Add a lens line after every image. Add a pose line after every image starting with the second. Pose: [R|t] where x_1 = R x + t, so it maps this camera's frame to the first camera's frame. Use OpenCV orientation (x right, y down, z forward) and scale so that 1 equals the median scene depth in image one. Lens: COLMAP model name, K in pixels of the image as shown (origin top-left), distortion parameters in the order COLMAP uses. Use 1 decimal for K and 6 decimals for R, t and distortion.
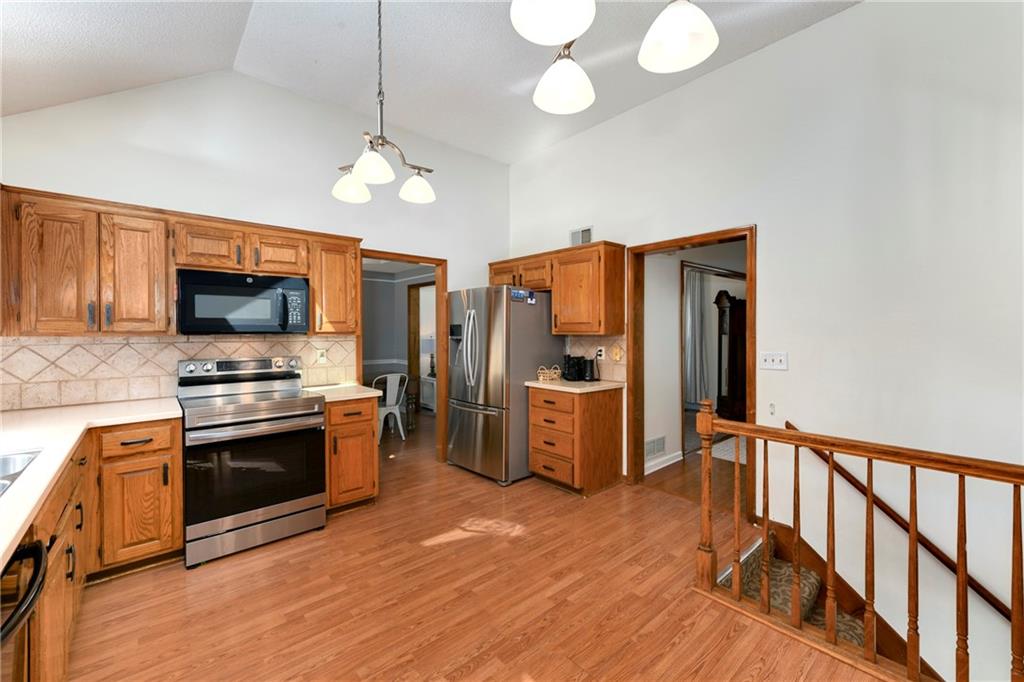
lens RADIAL K [[417.6, 0, 520.4], [0, 417.6, 331.3], [0, 0, 1]] dist [0.001207, -0.000036]
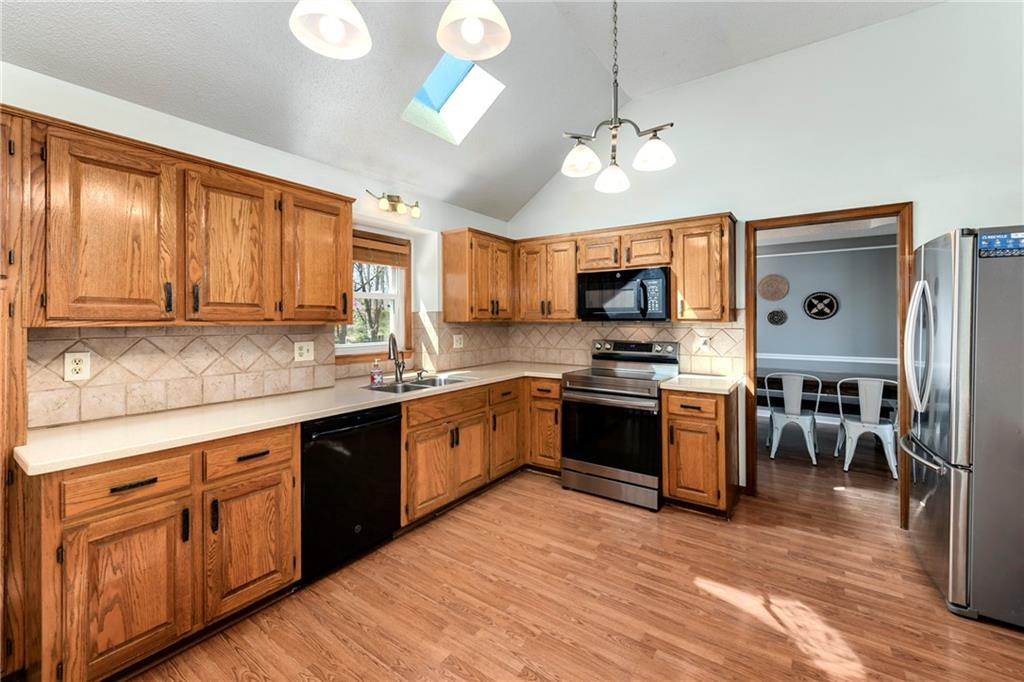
lens RADIAL K [[422.0, 0, 509.6], [0, 422.0, 318.5], [0, 0, 1]] dist [0.001978, -0.000592]
pose [[0.220763, 0.000978, -0.975327, 0.468647], [0.000507, 0.999999, 0.001117, -0.000682], [0.975327, -0.000741, 0.220762, 0.442126]]
